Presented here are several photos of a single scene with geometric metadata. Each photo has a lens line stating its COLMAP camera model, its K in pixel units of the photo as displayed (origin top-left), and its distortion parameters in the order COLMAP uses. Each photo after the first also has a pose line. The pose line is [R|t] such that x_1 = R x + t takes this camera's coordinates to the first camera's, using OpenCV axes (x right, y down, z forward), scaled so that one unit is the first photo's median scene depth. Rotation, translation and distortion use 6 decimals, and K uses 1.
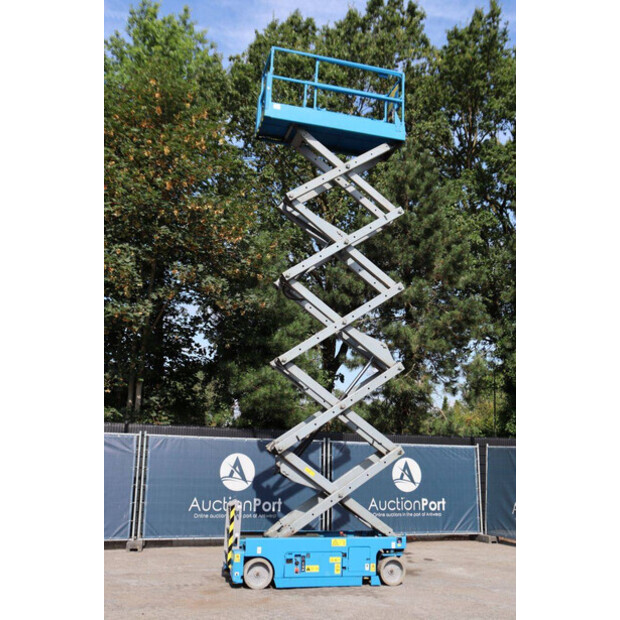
lens RADIAL K [[679.0, 0, 317.2], [0, 679.0, 308.3], [0, 0, 1]] dist [-0.027394, 0.053220]
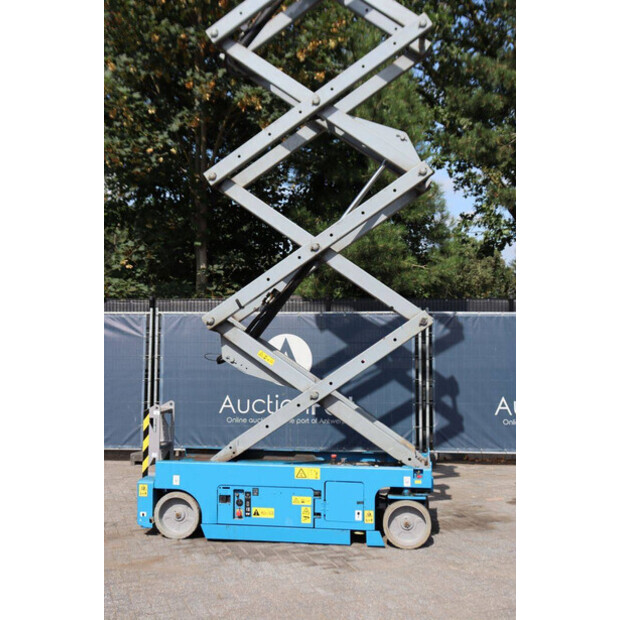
lens RADIAL K [[760.8, 0, 302.7], [0, 760.8, 310.5], [0, 0, 1]] dist [-0.006608, 0.011989]
pose [[0.907110, -0.039789, -0.419008, 0.275311], [0.110156, 0.983265, 0.145104, 0.093999], [0.406222, -0.177782, 0.896313, 0.371131]]
